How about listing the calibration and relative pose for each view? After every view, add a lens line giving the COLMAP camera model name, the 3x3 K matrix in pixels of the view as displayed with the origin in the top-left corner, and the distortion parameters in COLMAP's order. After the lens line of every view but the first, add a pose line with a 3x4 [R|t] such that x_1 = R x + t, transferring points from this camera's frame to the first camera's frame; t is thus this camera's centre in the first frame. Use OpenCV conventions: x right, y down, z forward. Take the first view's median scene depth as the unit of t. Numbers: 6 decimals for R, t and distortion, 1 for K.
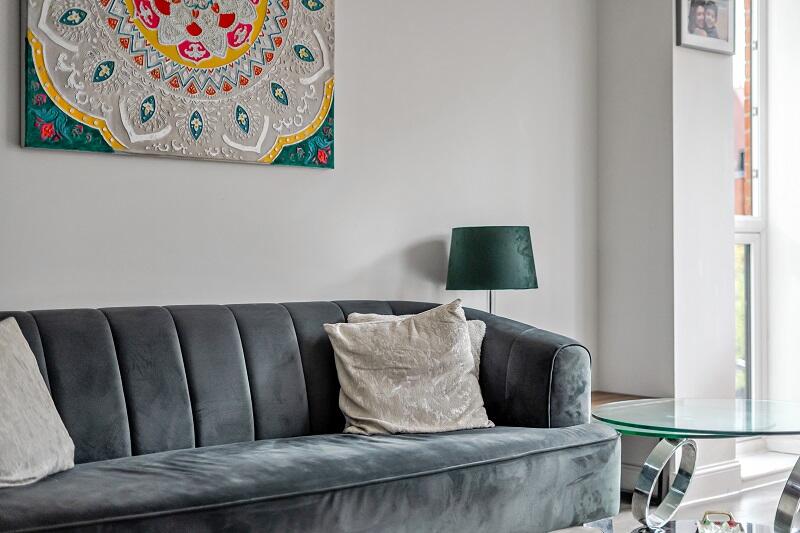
lens RADIAL K [[1199.5, 0, 400.3], [0, 1199.5, 265.9], [0, 0, 1]] dist [0.002731, 0.000000]
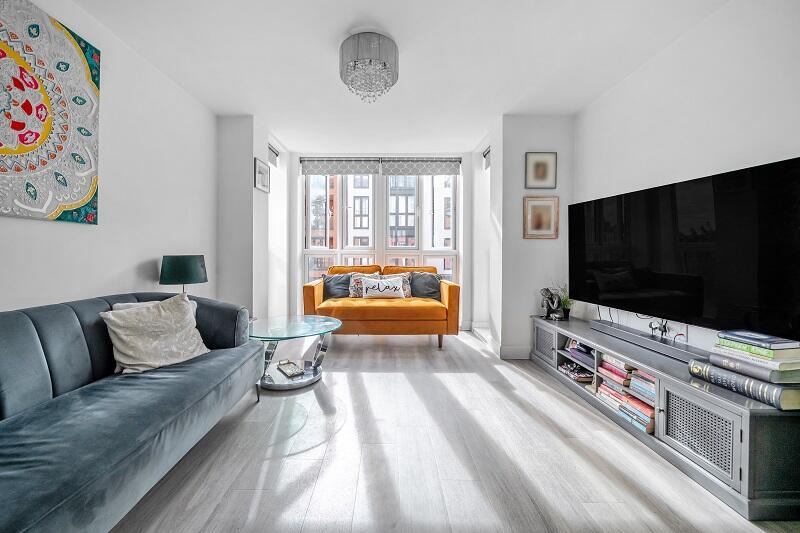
lens RADIAL K [[319.2, 0, 389.4], [0, 319.2, 254.6], [0, 0, 1]] dist [-0.000801, -0.000268]
pose [[0.666608, 0.002976, 0.745403, -0.130169], [-0.003054, 0.999995, -0.001262, -0.038800], [-0.745402, -0.001435, 0.666613, 0.364312]]
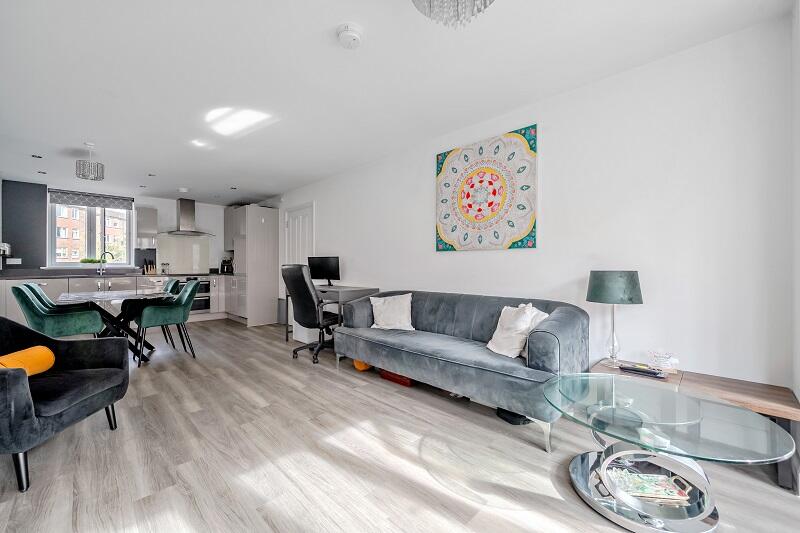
lens RADIAL K [[320.2, 0, 398.5], [0, 320.2, 266.2], [0, 0, 1]] dist [-0.000444, -0.000013]
pose [[0.046851, 0.009104, -0.998860, 0.670951], [-0.000158, 0.999959, 0.009107, -0.050704], [0.998902, -0.000269, 0.046850, 0.717066]]
